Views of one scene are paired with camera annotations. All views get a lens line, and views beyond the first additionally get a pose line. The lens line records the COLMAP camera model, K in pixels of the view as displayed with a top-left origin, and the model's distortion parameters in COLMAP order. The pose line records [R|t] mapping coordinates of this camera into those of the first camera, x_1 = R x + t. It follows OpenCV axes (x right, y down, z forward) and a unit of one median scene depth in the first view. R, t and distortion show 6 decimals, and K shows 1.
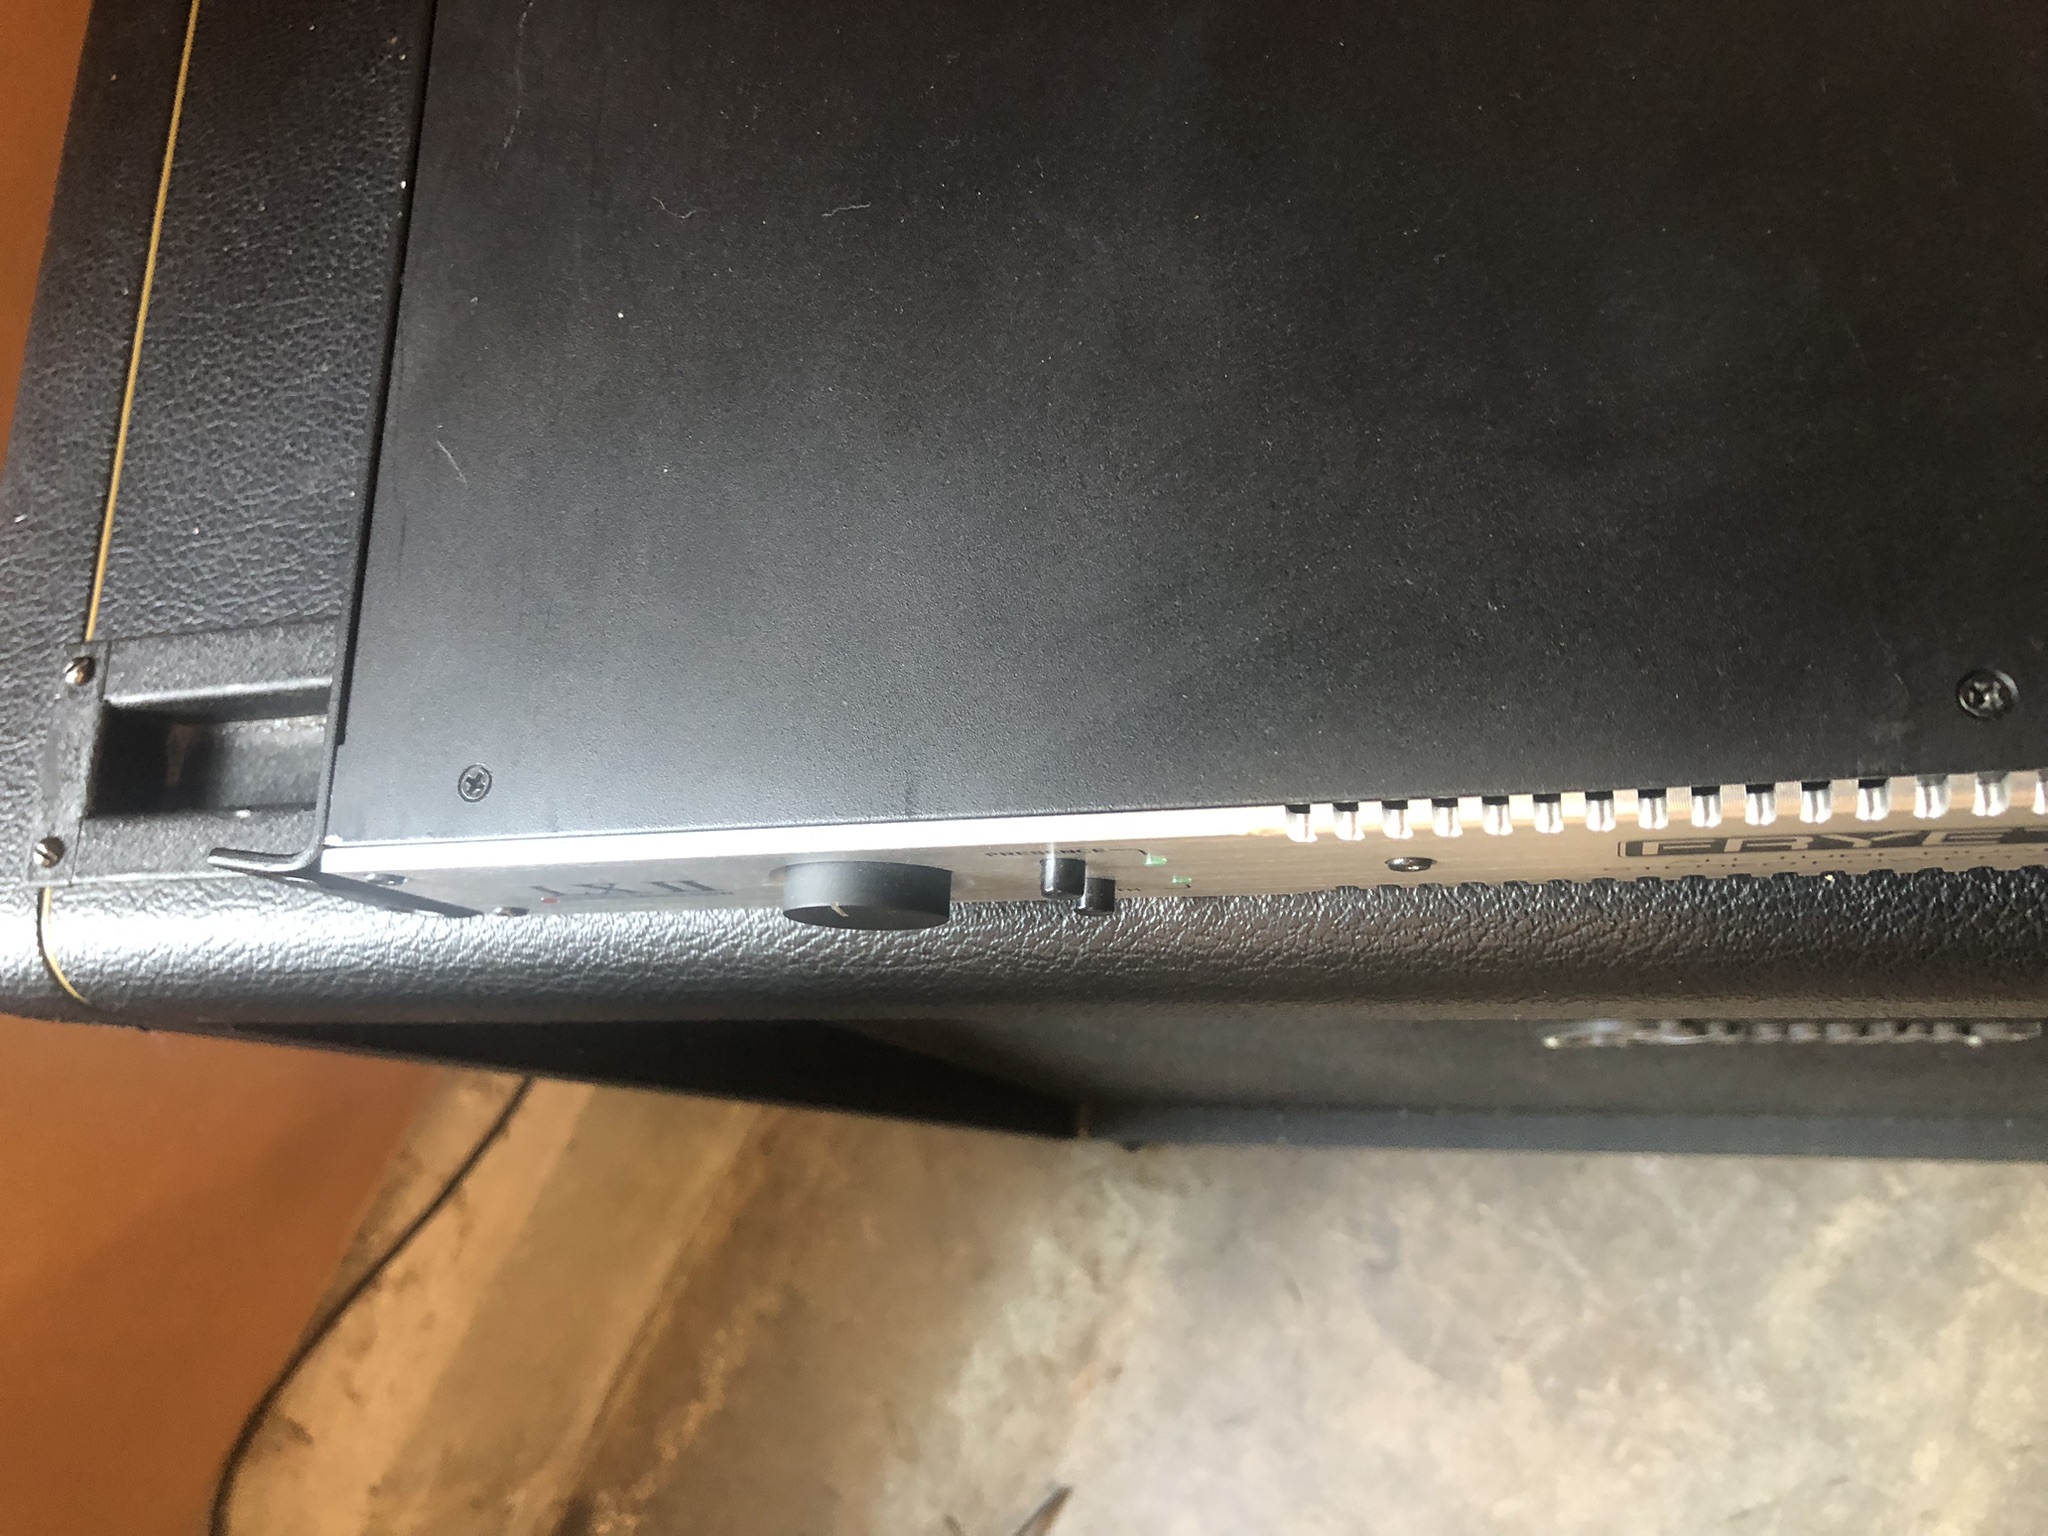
lens RADIAL K [[1649.7, 0, 1024.0], [0, 1649.7, 768.0], [0, 0, 1]] dist [0.001853, 0.003298]
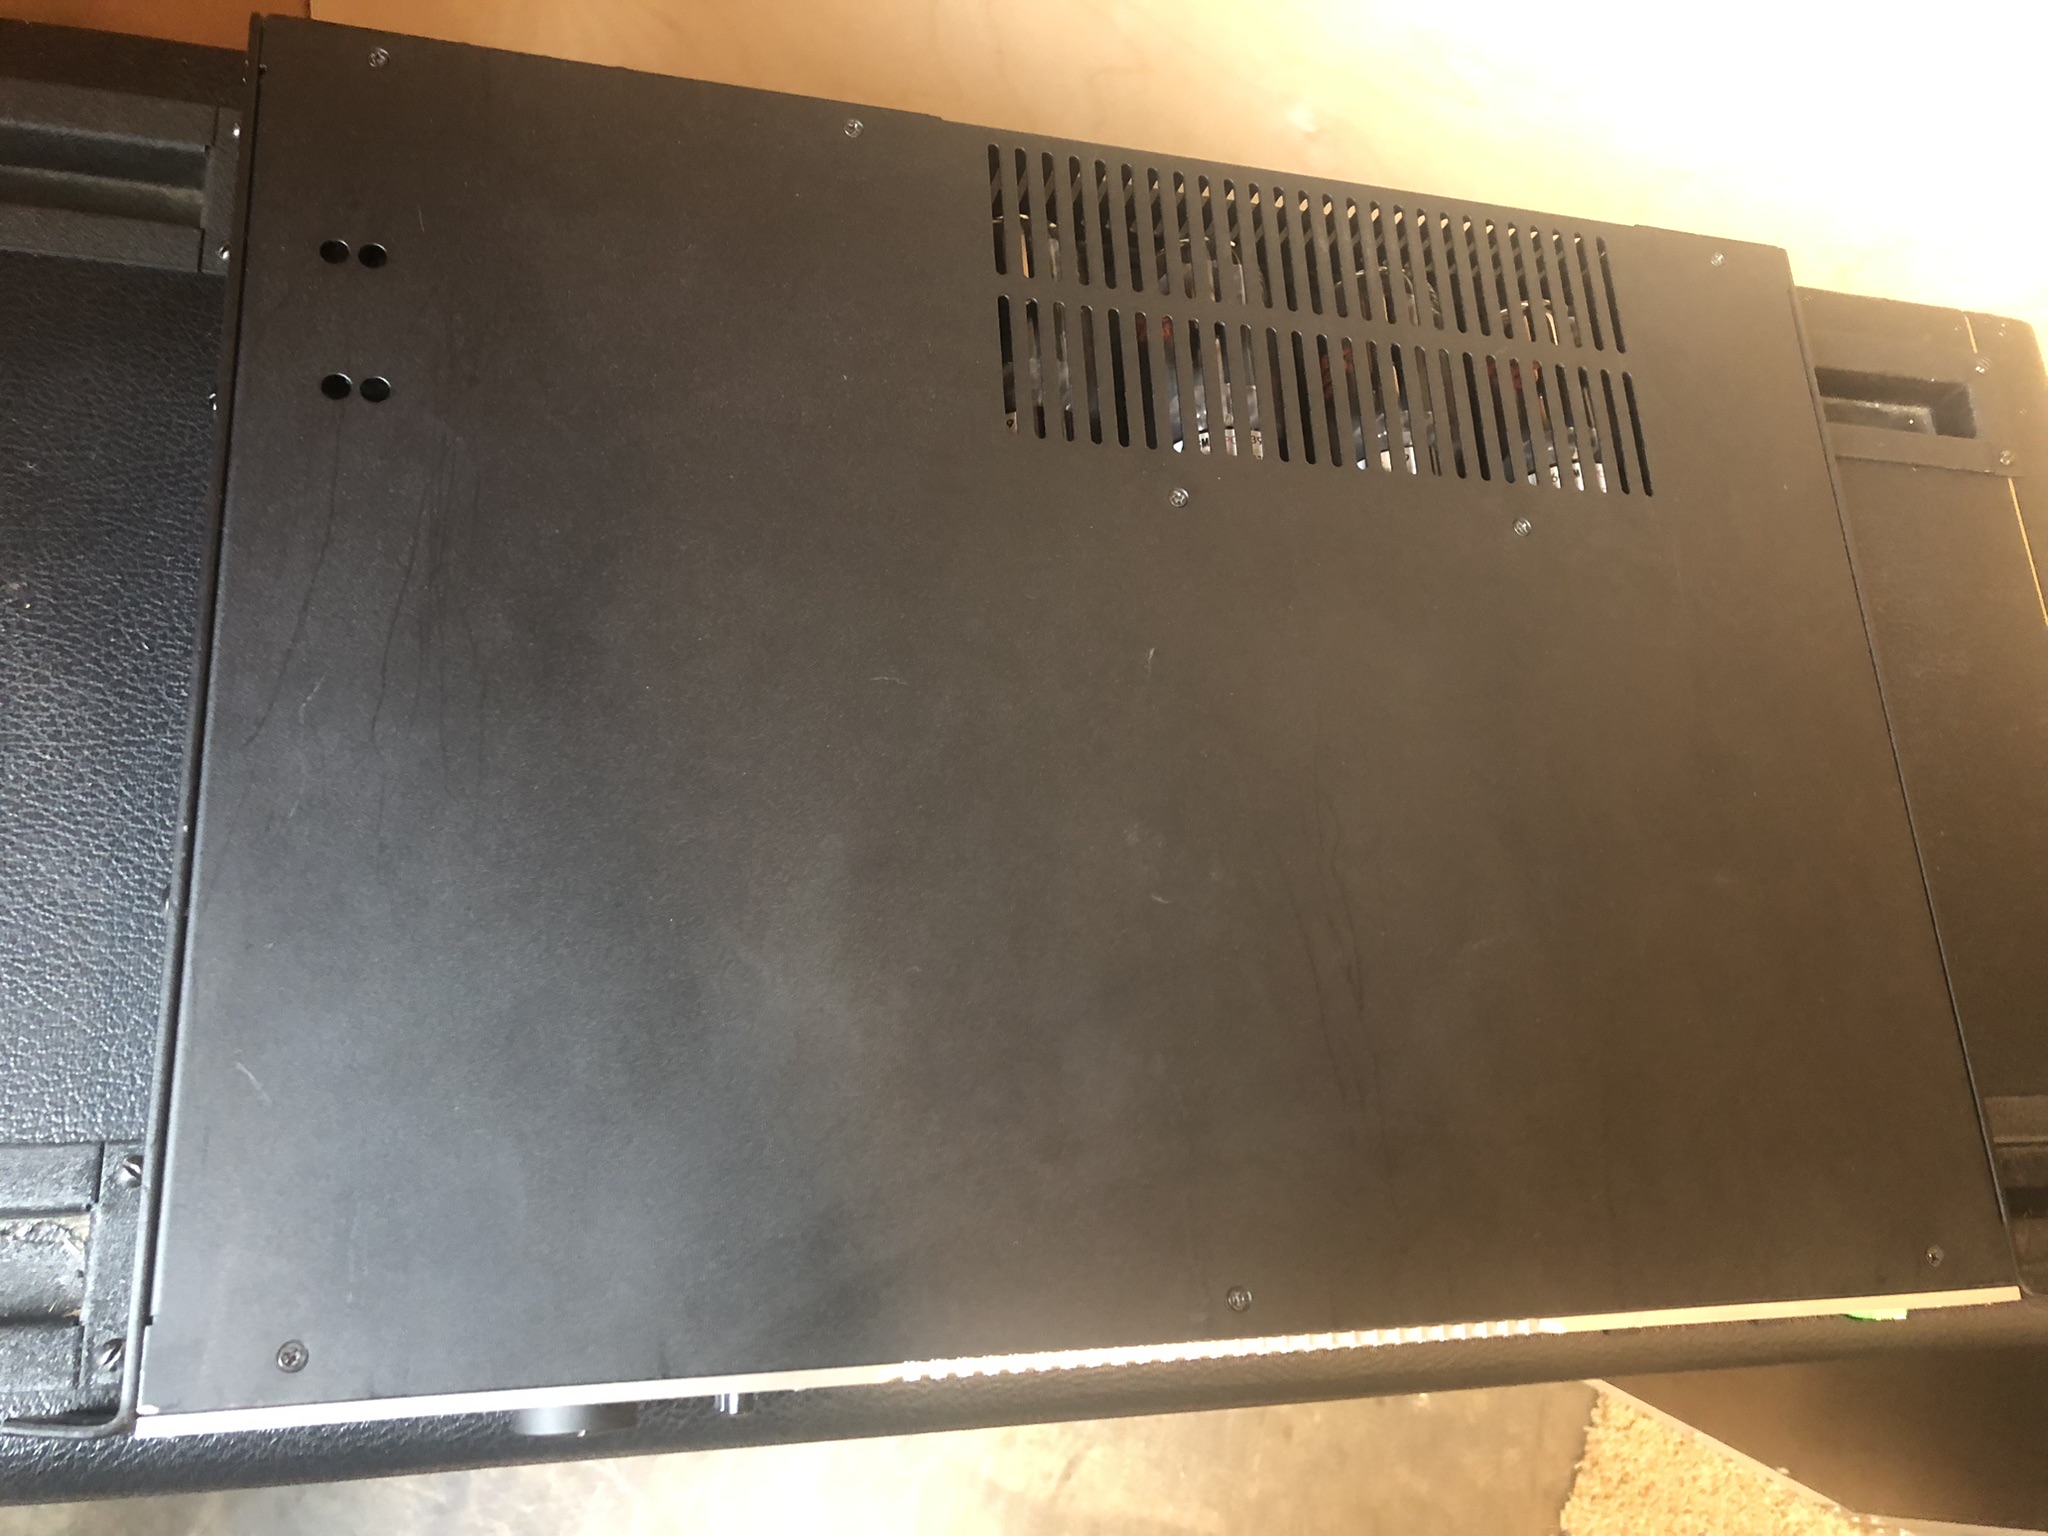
lens RADIAL K [[1649.7, 0, 1024.0], [0, 1649.7, 768.0], [0, 0, 1]] dist [0.001853, 0.003298]
pose [[0.813393, 0.108912, 0.571429, -0.588477], [-0.056392, 0.992453, -0.108887, -0.306201], [-0.578975, 0.056344, 0.813396, -0.376053]]
